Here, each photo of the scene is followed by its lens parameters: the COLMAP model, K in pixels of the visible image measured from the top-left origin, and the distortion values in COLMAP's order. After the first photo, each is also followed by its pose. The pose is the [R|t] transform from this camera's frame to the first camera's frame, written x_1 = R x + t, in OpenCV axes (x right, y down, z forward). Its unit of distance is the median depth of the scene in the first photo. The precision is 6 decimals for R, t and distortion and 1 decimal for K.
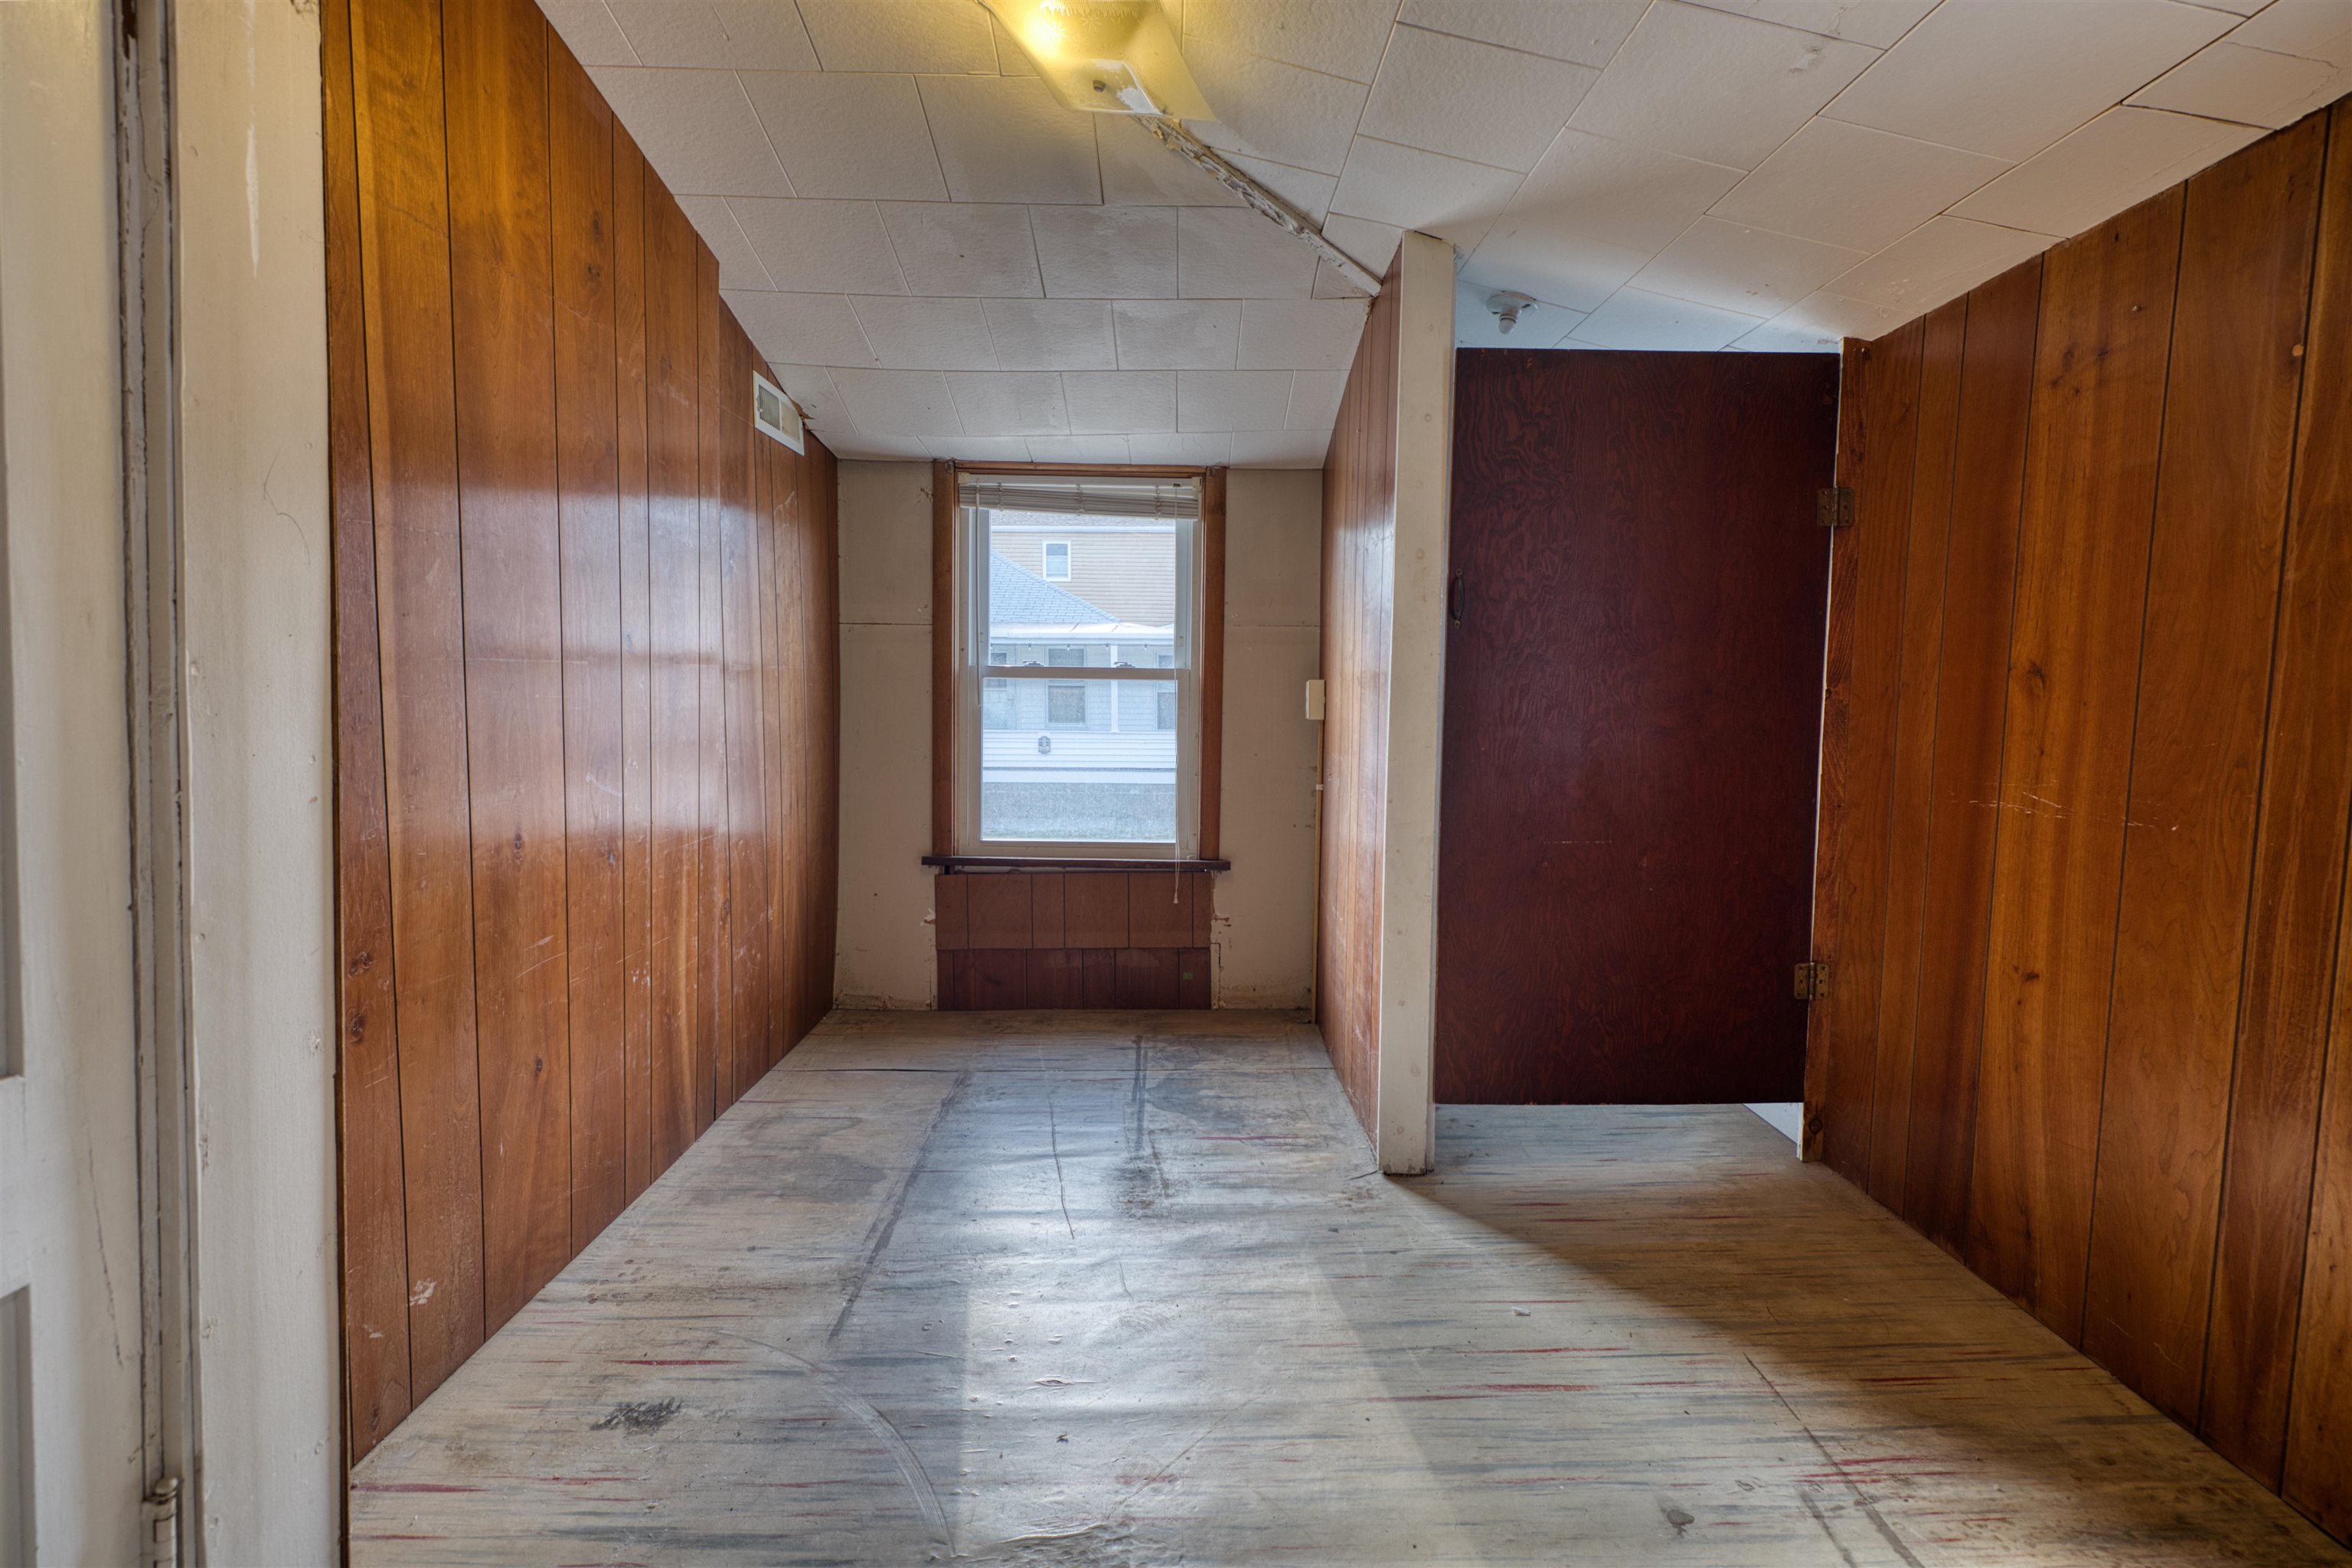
lens RADIAL K [[1037.7, 0, 1181.9], [0, 1037.7, 772.8], [0, 0, 1]] dist [0.001822, 0.000383]
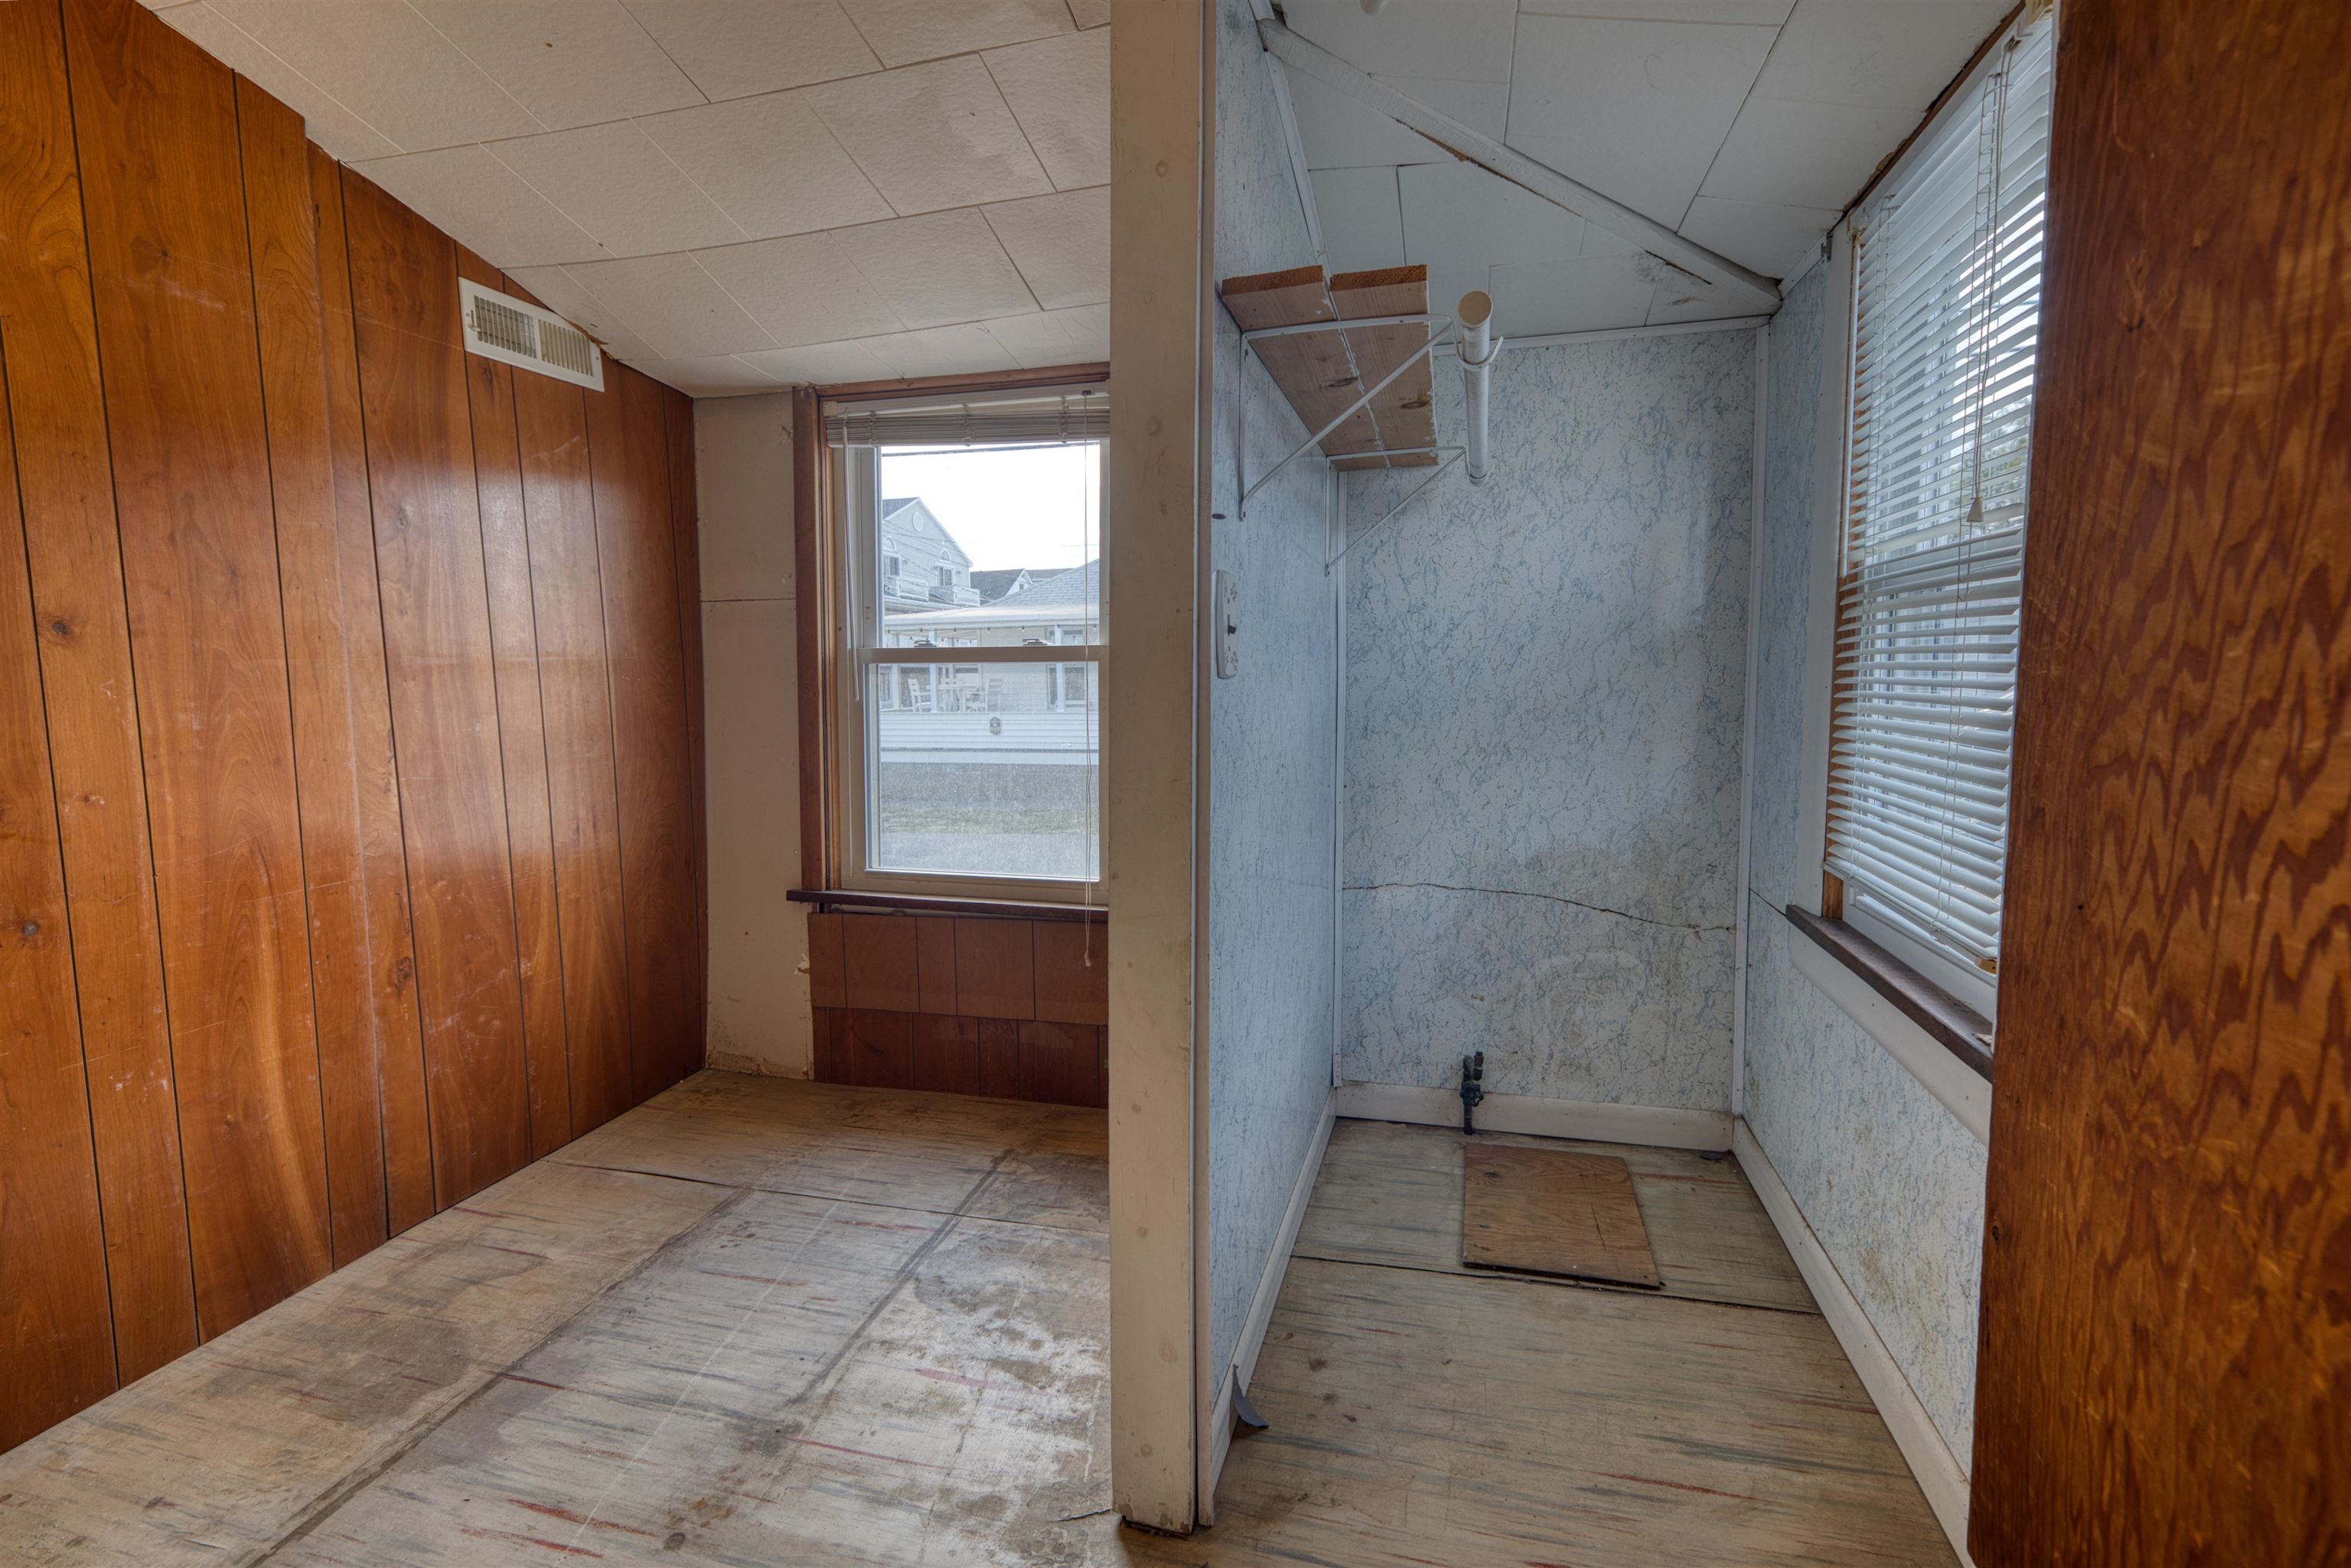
lens RADIAL K [[1037.2, 0, 1181.4], [0, 1037.2, 772.8], [0, 0, 1]] dist [0.001822, 0.000383]
pose [[0.961254, 0.004825, -0.275623, 0.263692], [0.000735, 0.999798, 0.020065, -0.025791], [0.275664, -0.019490, 0.961056, 0.320998]]
